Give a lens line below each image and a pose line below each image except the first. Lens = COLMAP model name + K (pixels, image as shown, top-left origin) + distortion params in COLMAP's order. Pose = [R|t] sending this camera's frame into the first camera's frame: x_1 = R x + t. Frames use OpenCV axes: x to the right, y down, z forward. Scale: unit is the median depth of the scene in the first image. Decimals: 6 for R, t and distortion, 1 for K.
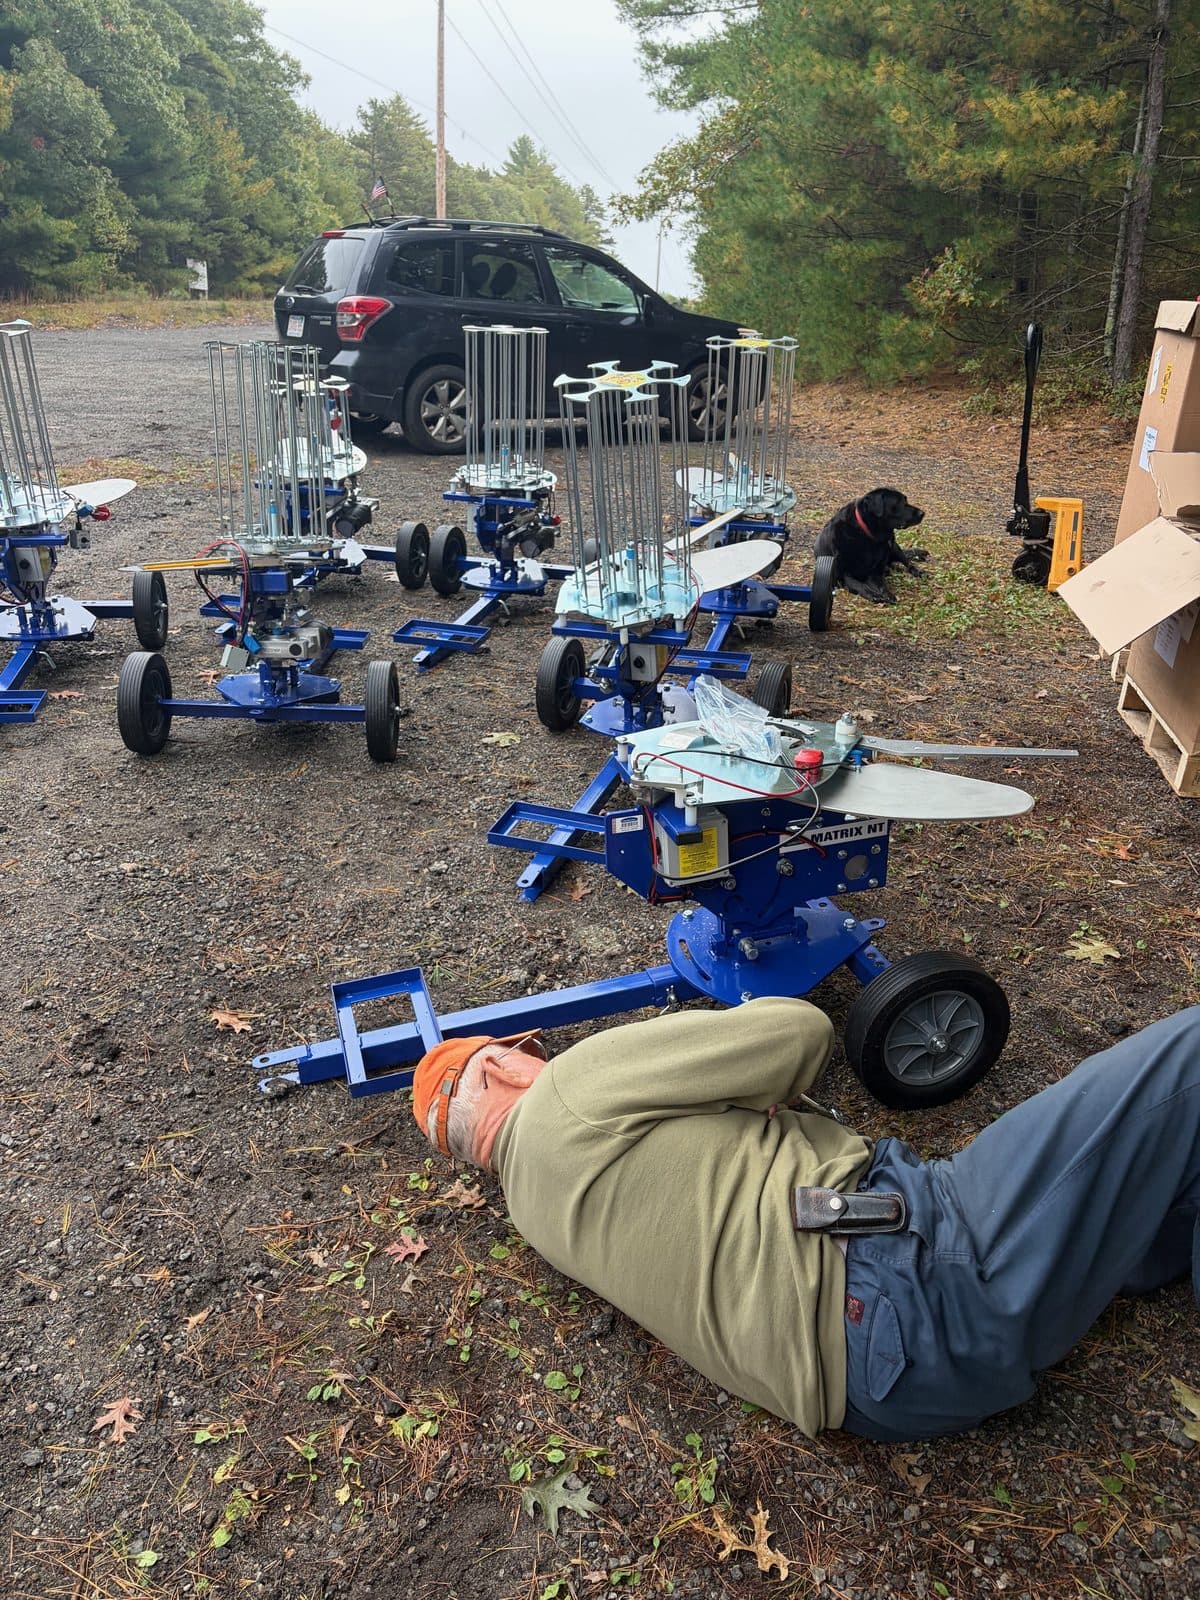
lens RADIAL K [[1207.5, 0, 597.3], [0, 1207.5, 804.8], [0, 0, 1]] dist [0.052204, -0.059524]
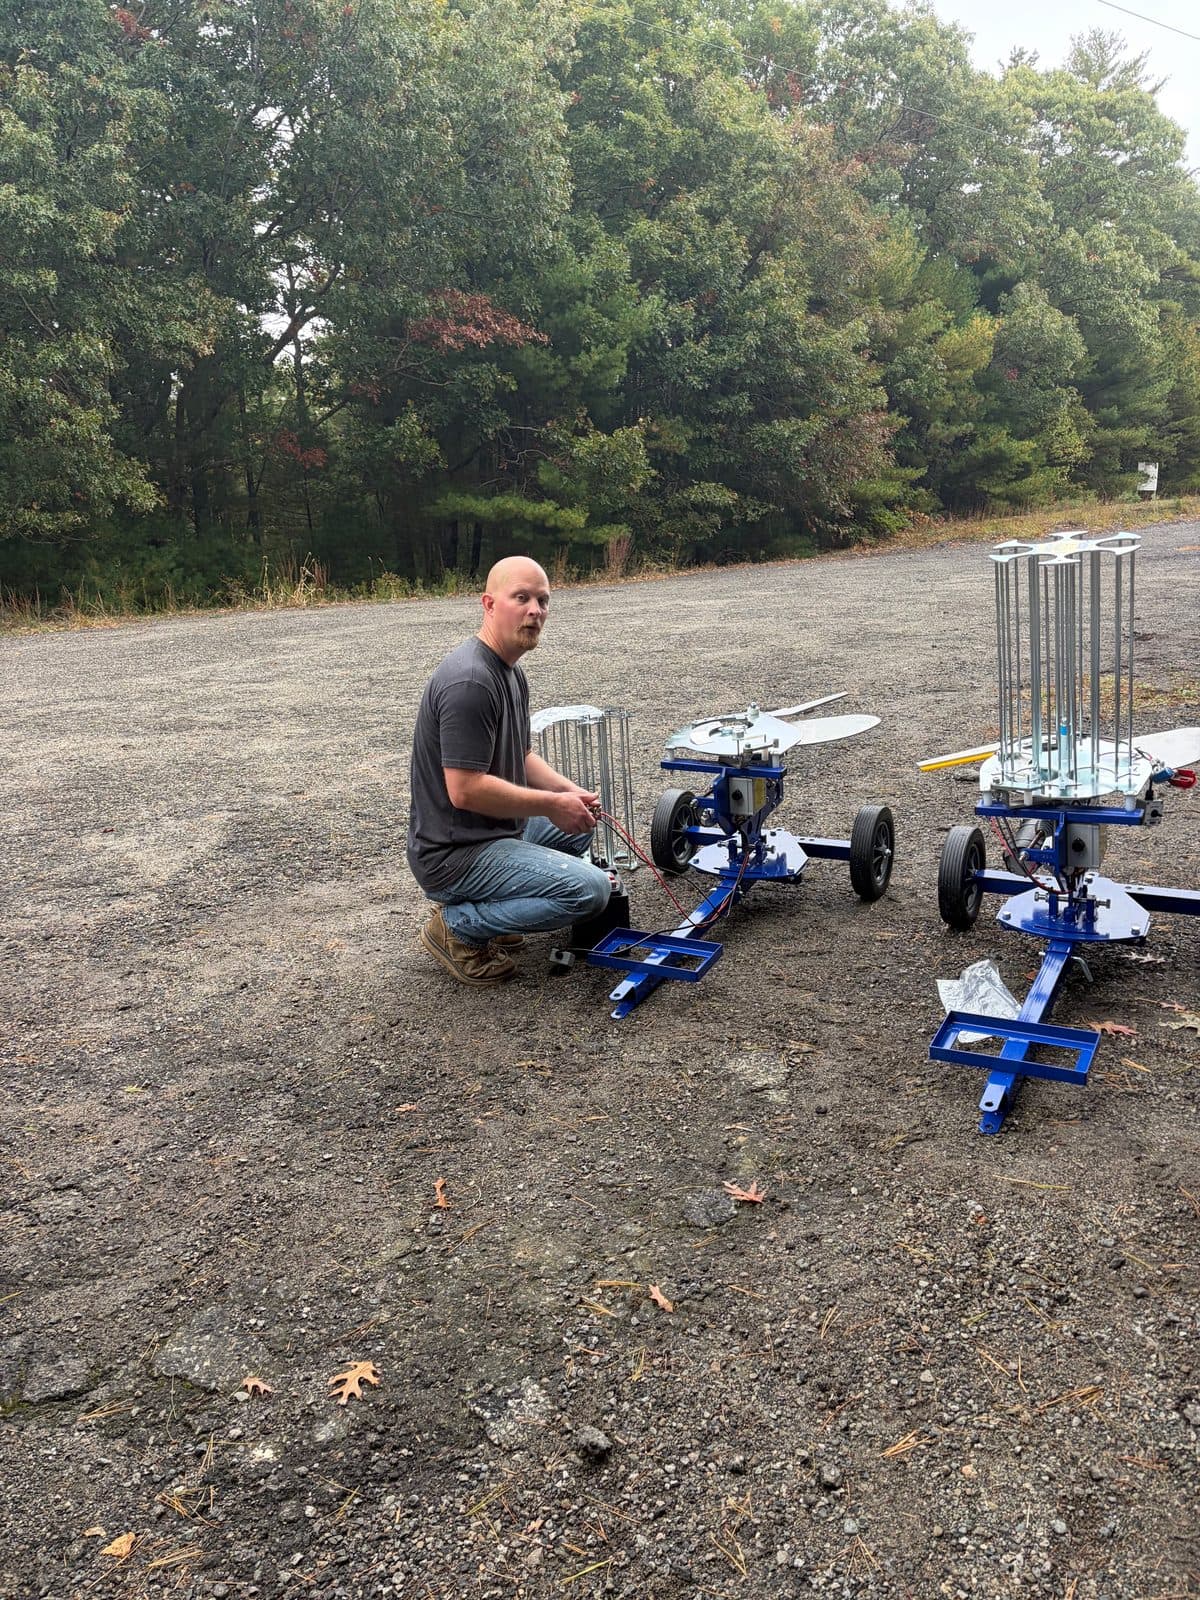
lens RADIAL K [[1207.5, 0, 592.5], [0, 1207.5, 799.6], [0, 0, 1]] dist [0.052204, -0.059524]
pose [[0.761378, 0.068099, -0.644722, -0.088571], [-0.168910, 0.980959, -0.095859, -0.042099], [0.625918, 0.181885, 0.758383, 0.098457]]
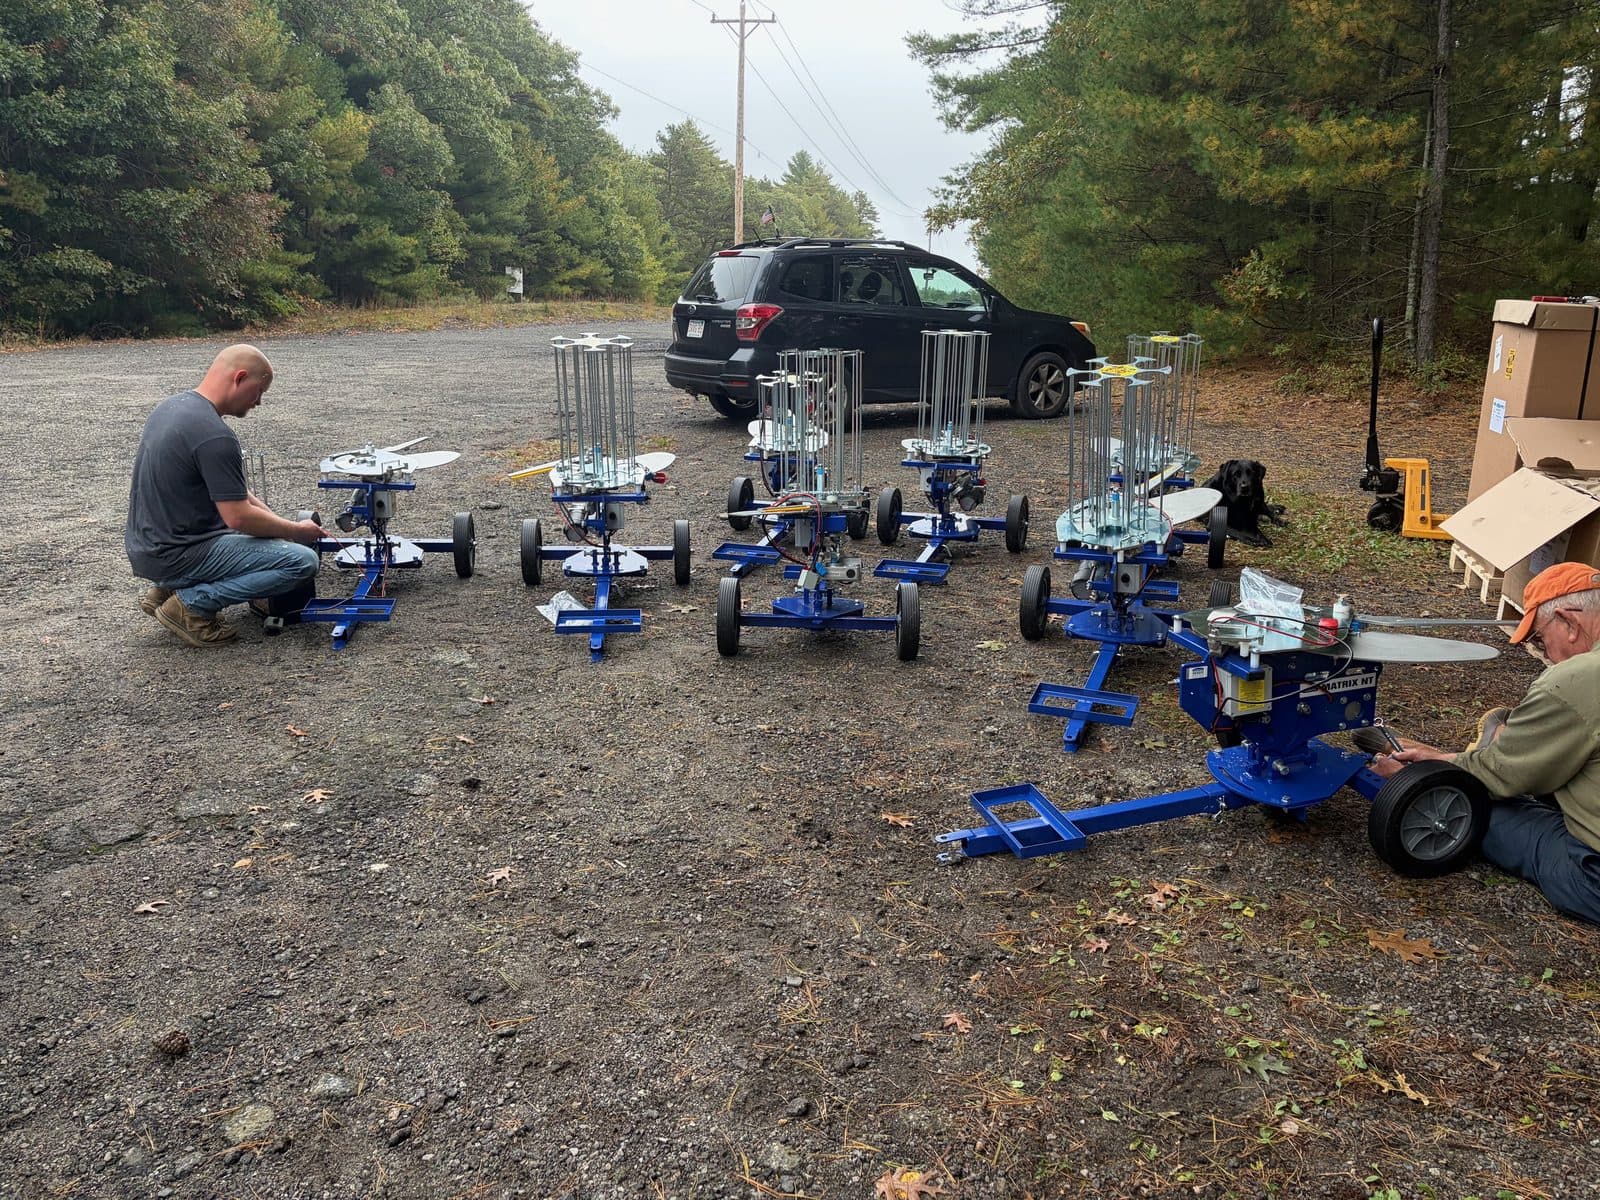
lens RADIAL K [[1207.5, 0, 796.0], [0, 1207.5, 602.6], [0, 0, 1]] dist [0.052204, -0.059524]
pose [[0.998273, -0.005542, -0.058488, -0.081363], [-0.002895, 0.989691, -0.143188, 0.031711], [0.058679, 0.143110, 0.987966, -0.100632]]
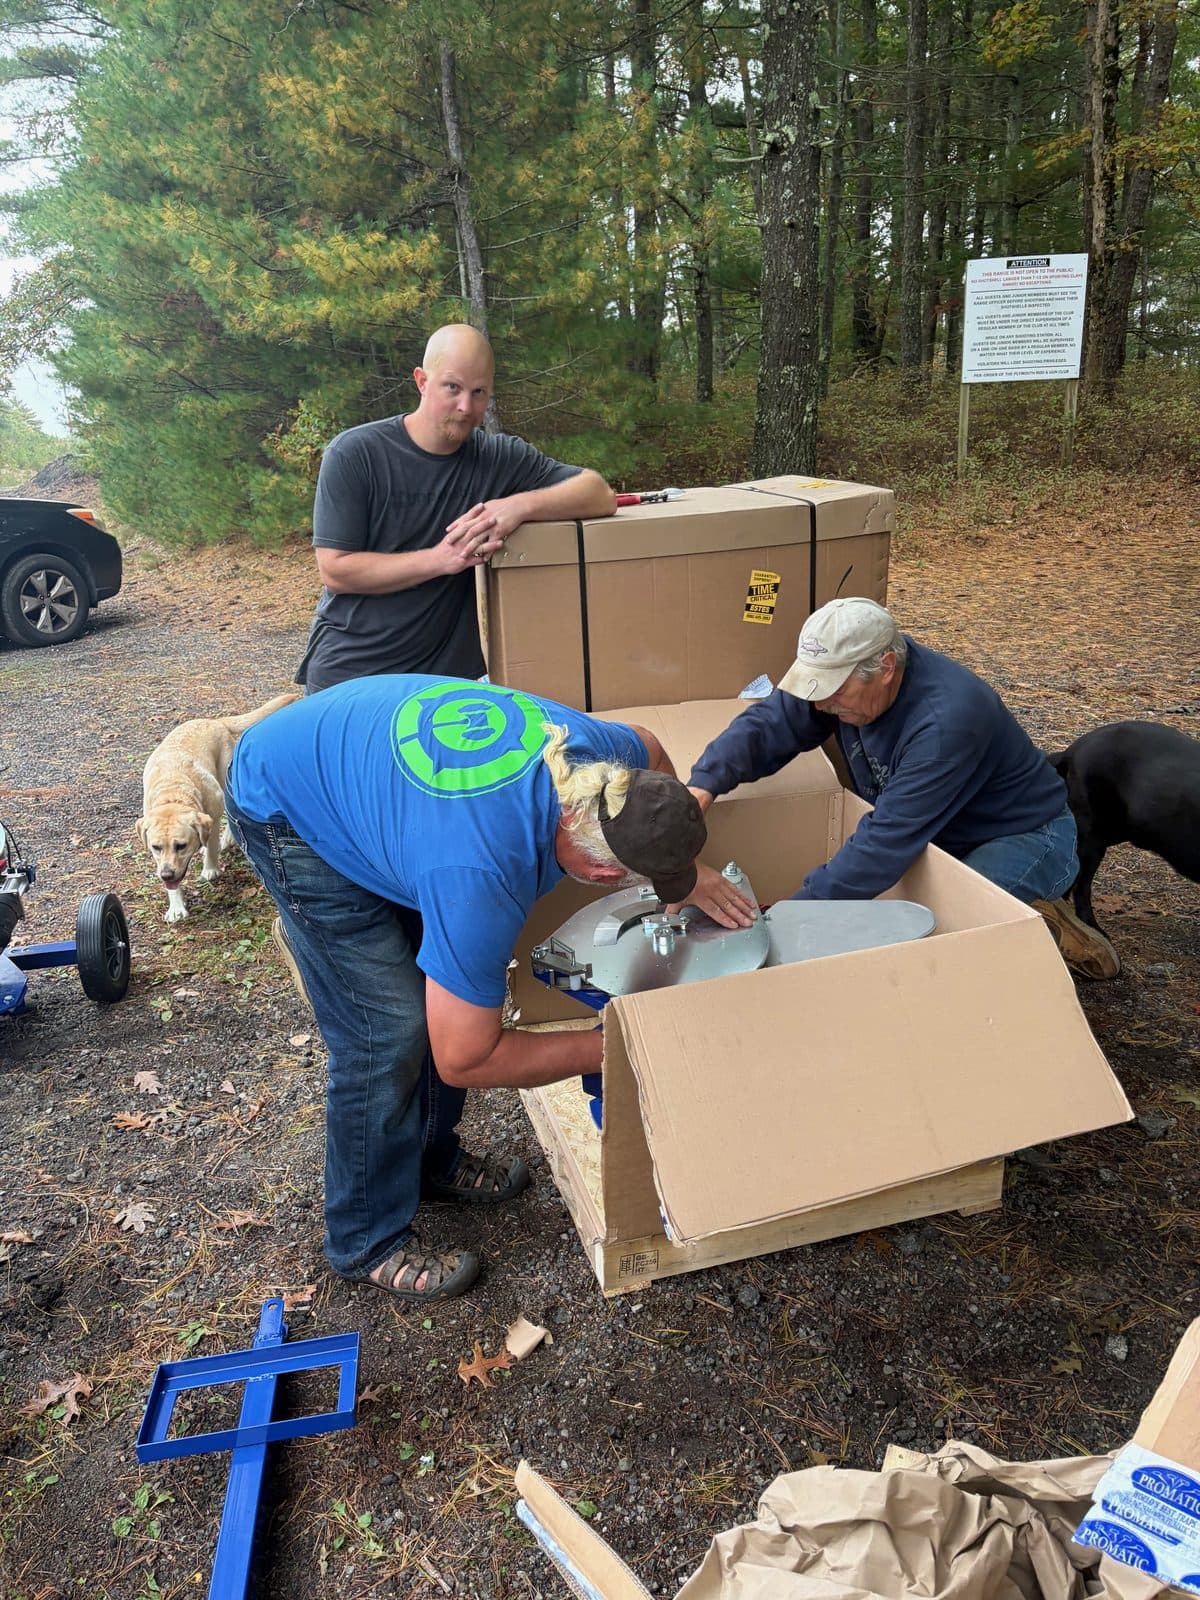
lens RADIAL K [[1207.5, 0, 594.1], [0, 1207.5, 805.0], [0, 0, 1]] dist [0.052204, -0.059524]
pose [[0.906132, -0.194581, 0.375583, 0.099057], [0.227414, 0.972772, -0.044687, -0.081149], [-0.356661, 0.125905, 0.925711, 0.132511]]
